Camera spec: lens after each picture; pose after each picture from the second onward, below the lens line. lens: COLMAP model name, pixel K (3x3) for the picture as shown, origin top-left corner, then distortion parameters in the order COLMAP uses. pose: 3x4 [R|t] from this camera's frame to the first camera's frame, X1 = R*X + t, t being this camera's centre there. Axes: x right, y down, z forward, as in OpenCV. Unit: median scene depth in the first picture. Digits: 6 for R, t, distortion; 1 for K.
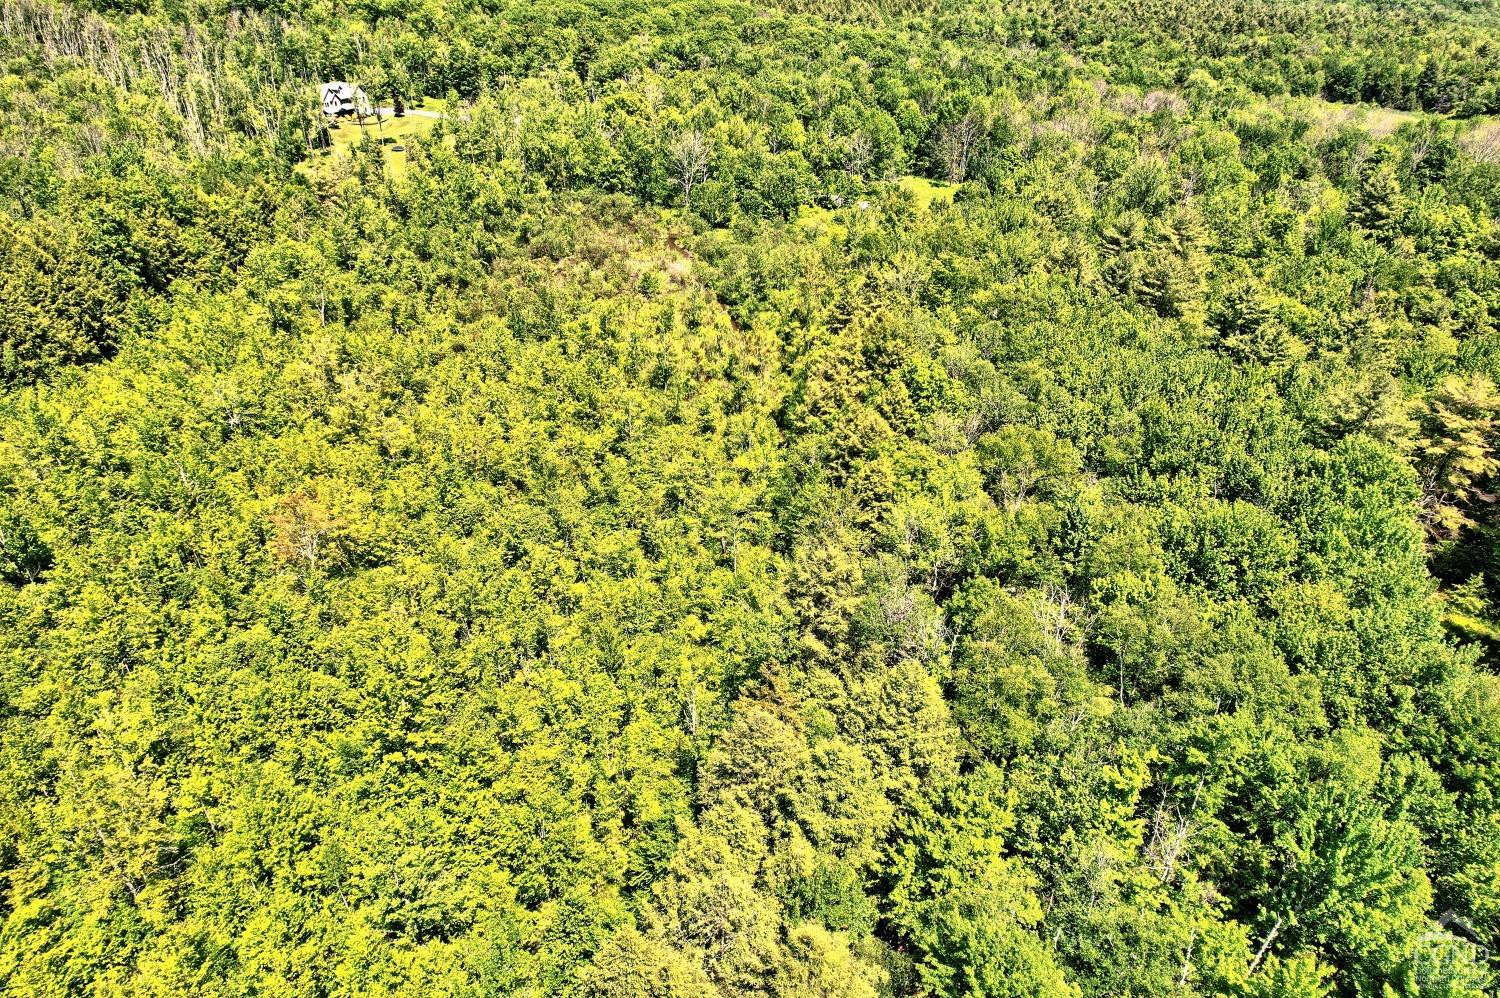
lens RADIAL K [[956.2, 0, 753.8], [0, 956.2, 499.5], [0, 0, 1]] dist [-0.015913, 0.023699]
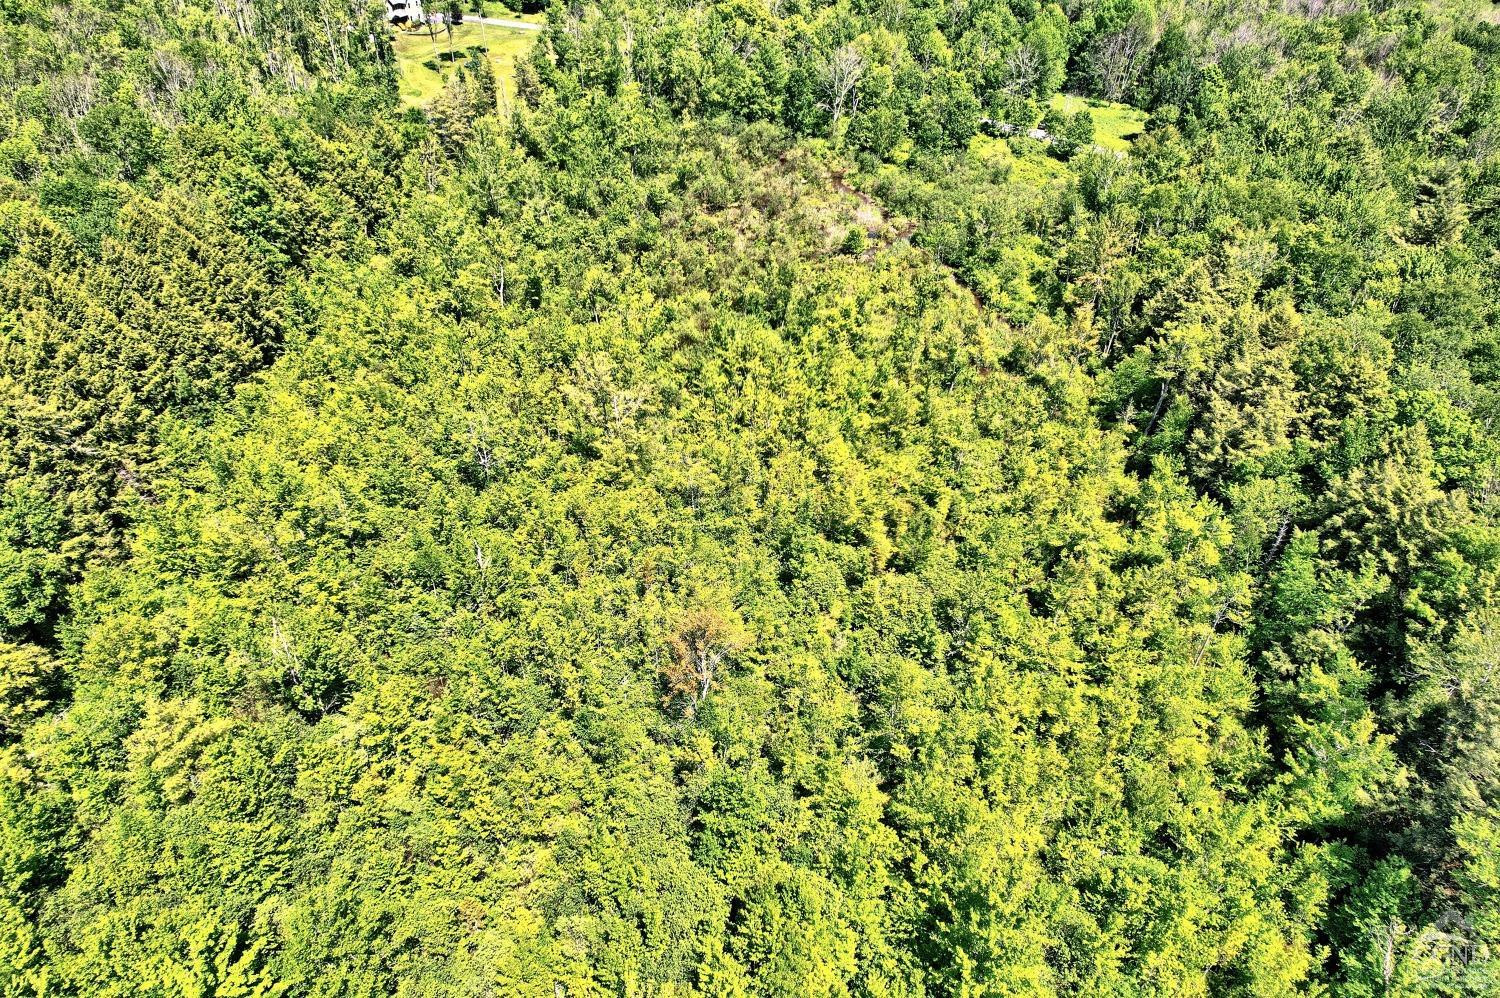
lens RADIAL K [[956.2, 0, 749.9], [0, 956.2, 496.4], [0, 0, 1]] dist [-0.015913, 0.023699]
pose [[0.999215, -0.023305, 0.032043, -0.257842], [0.020023, 0.994868, 0.099181, -0.093876], [-0.034190, -0.098462, 0.994553, 0.141325]]
